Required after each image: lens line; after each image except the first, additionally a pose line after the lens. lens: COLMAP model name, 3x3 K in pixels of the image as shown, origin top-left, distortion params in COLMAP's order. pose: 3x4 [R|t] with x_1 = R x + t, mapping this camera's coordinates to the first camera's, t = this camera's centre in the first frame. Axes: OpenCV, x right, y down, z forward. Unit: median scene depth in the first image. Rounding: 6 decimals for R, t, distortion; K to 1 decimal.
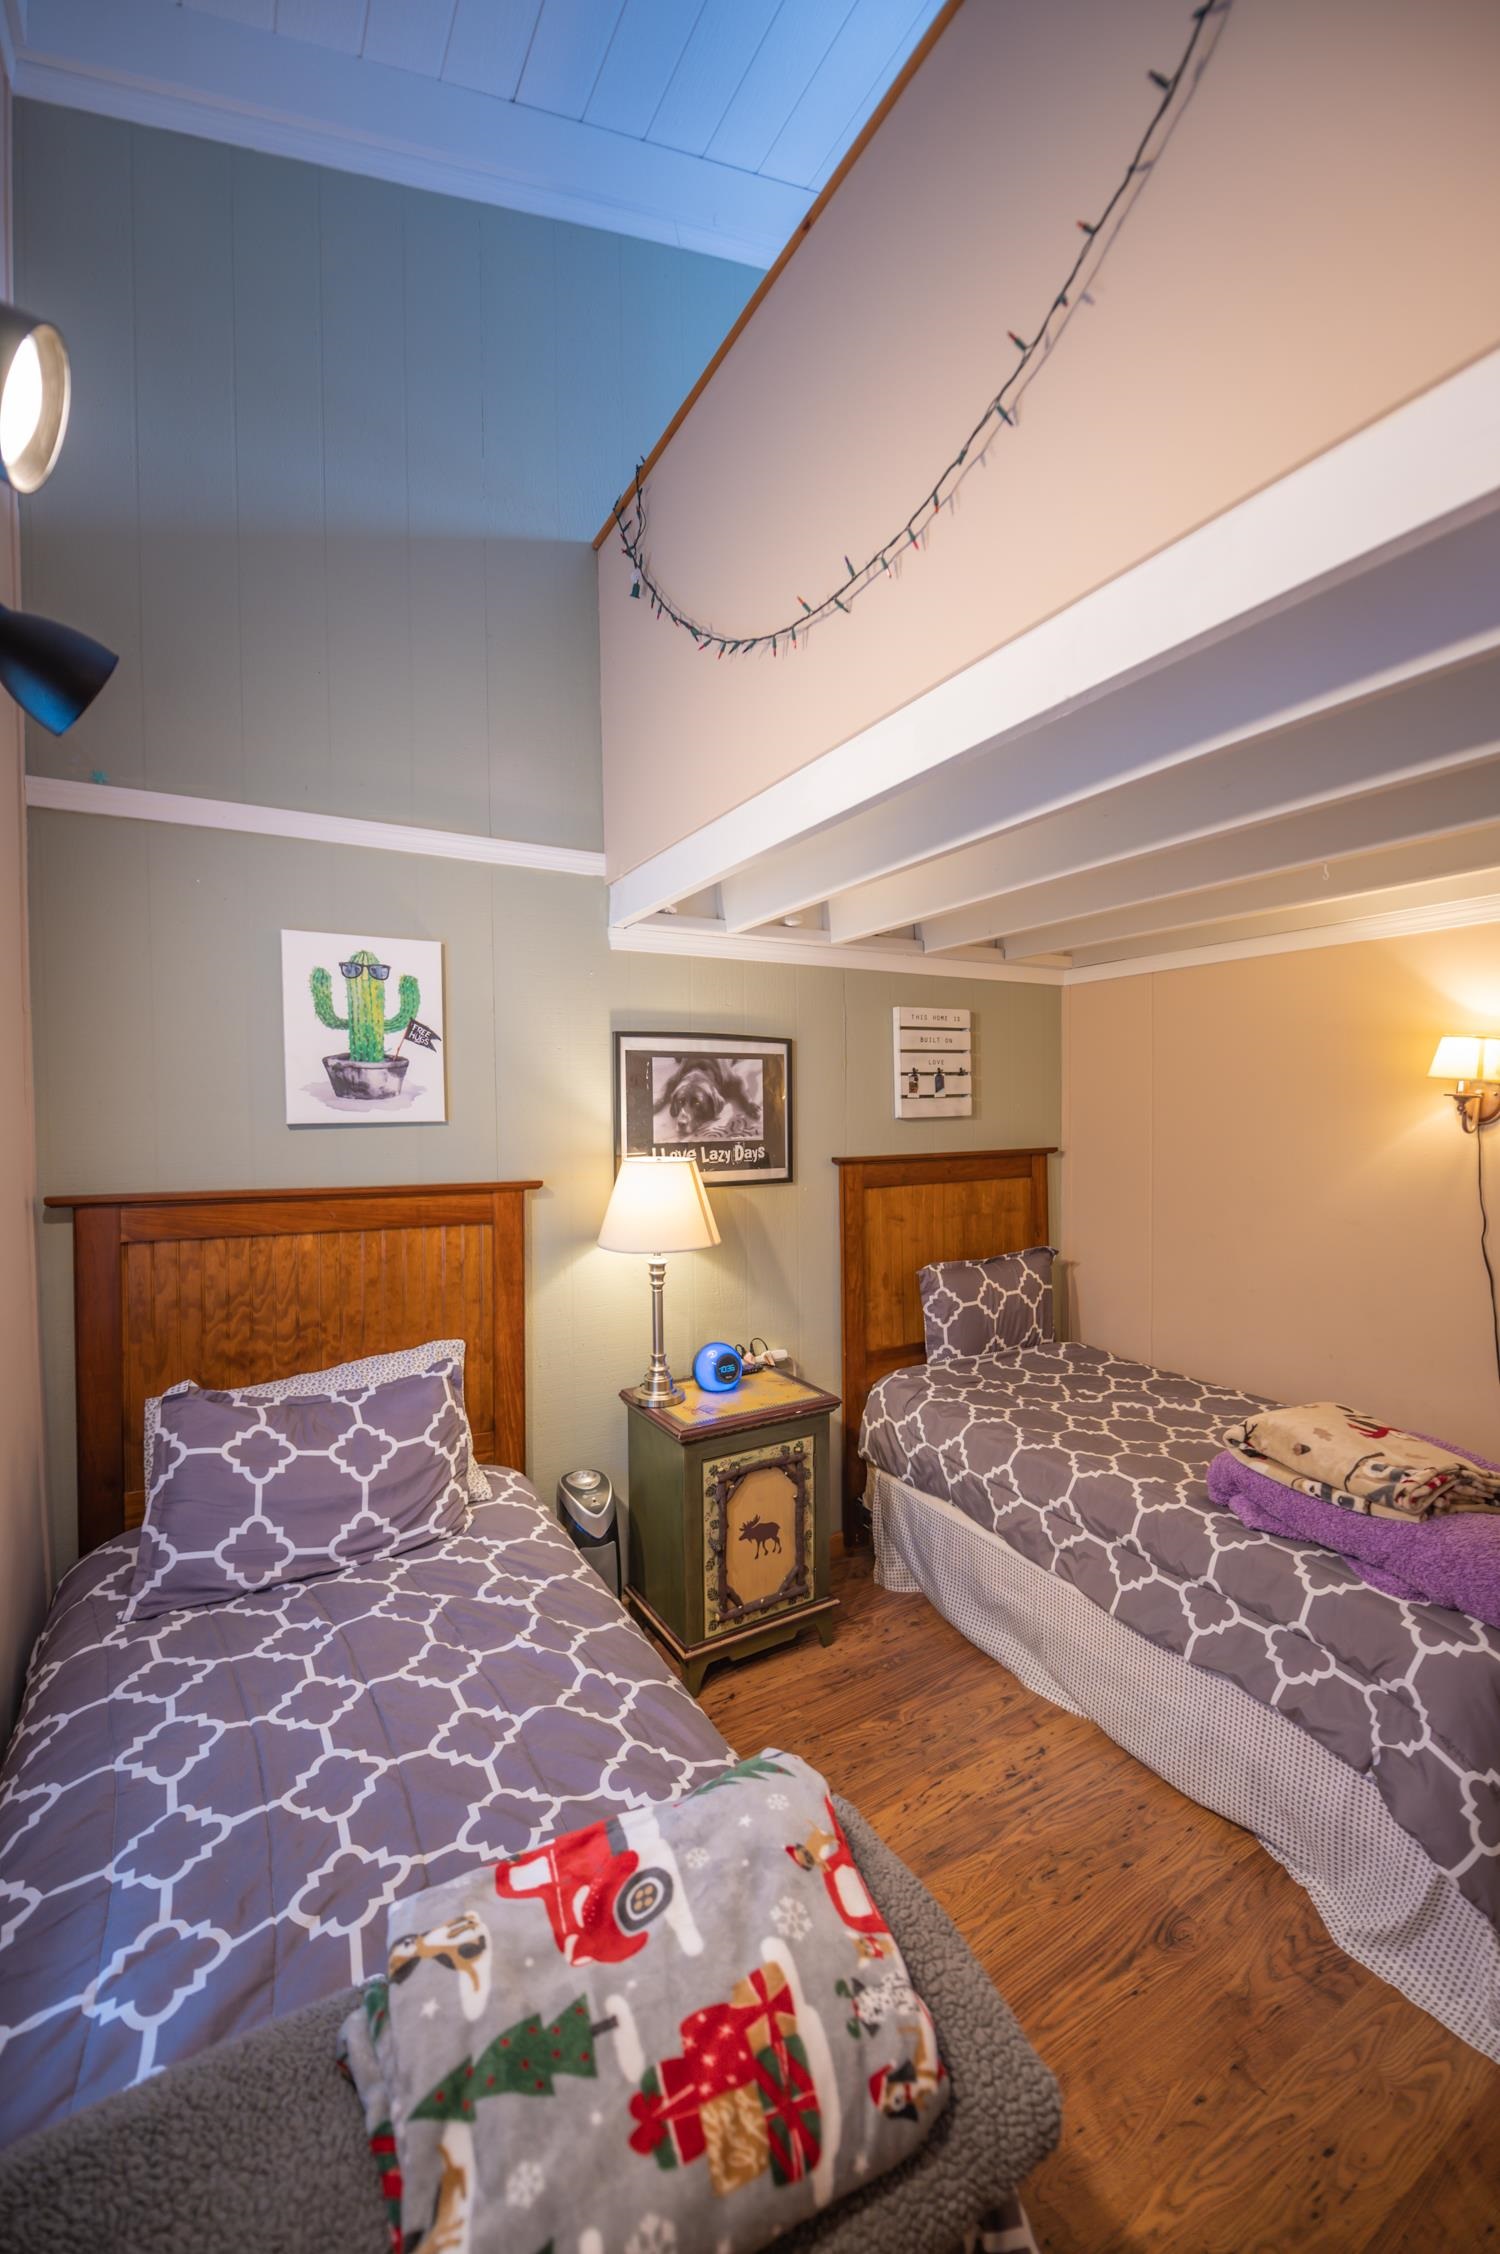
lens RADIAL K [[896.6, 0, 748.4], [0, 896.6, 1126.2], [0, 0, 1]] dist [-0.007830, -0.000250]
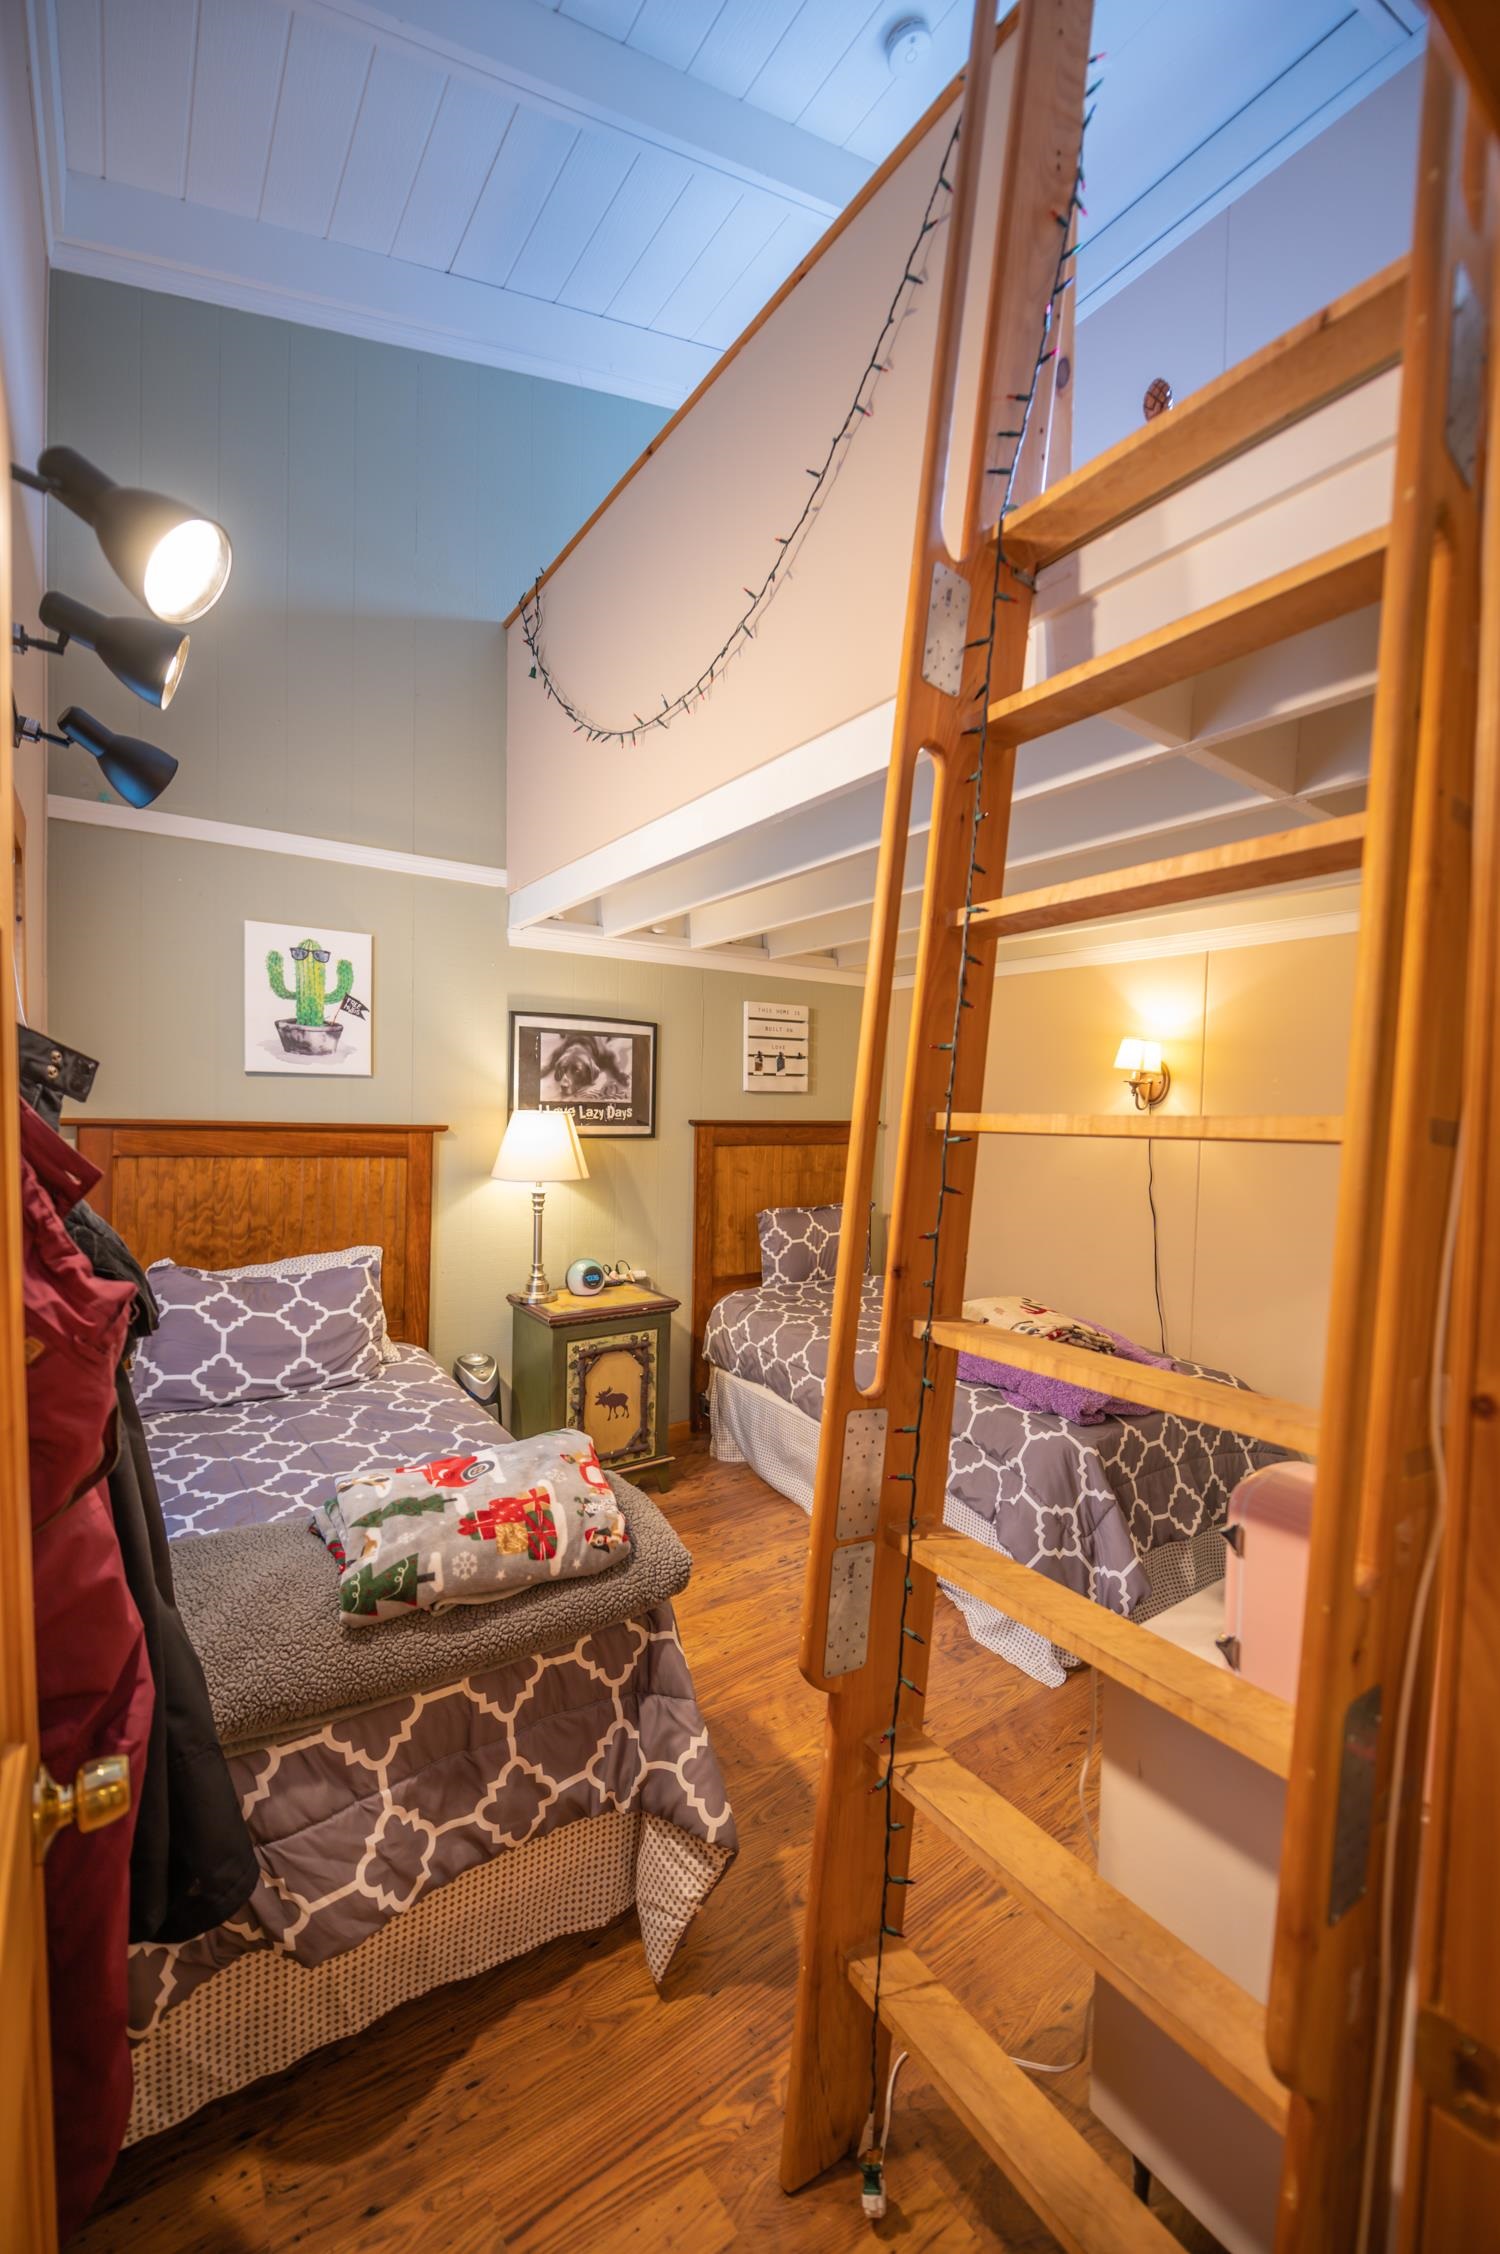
lens RADIAL K [[896.6, 0, 754.5], [0, 896.6, 1129.7], [0, 0, 1]] dist [-0.007830, -0.000250]
pose [[0.995779, 0.029910, 0.086773, 0.097753], [-0.030867, 0.999476, 0.009704, 0.042966], [-0.086438, -0.012341, 0.996181, -0.320953]]
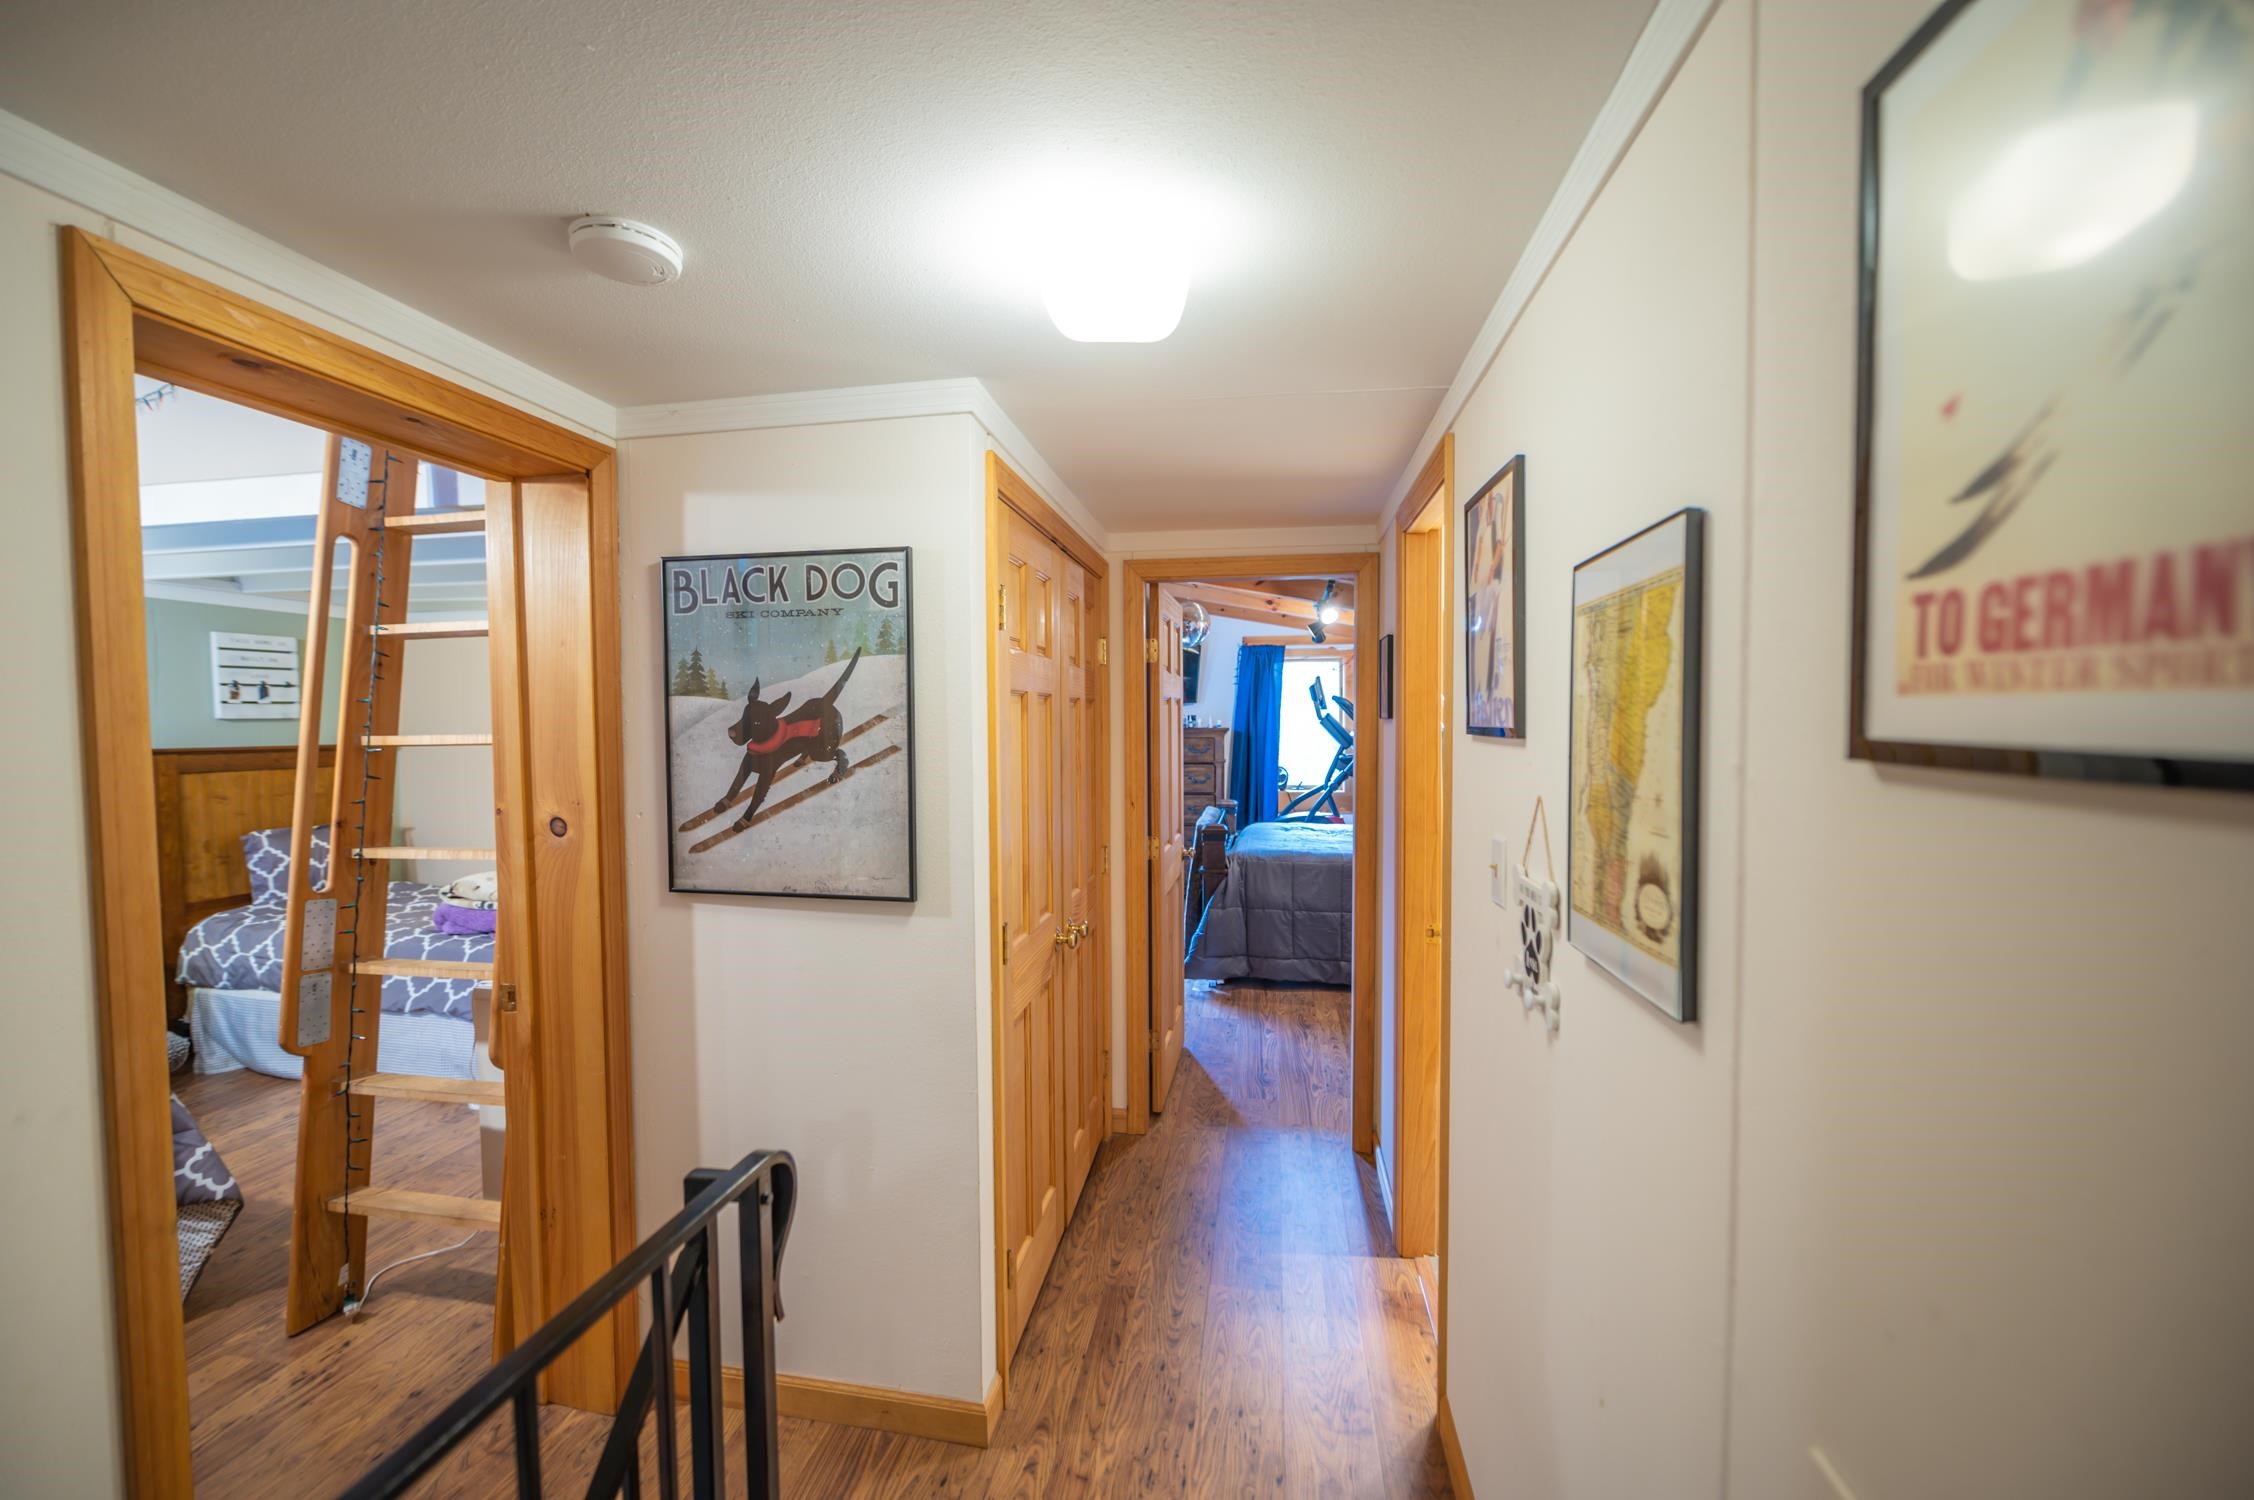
lens RADIAL K [[896.6, 0, 1114.9], [0, 896.6, 753.8], [0, 0, 1]] dist [-0.007830, -0.000250]
pose [[0.650018, -0.016291, 0.759744, 0.045233], [0.009916, 0.999867, 0.012956, 0.049294], [-0.759854, -0.000888, 0.650093, -1.059879]]
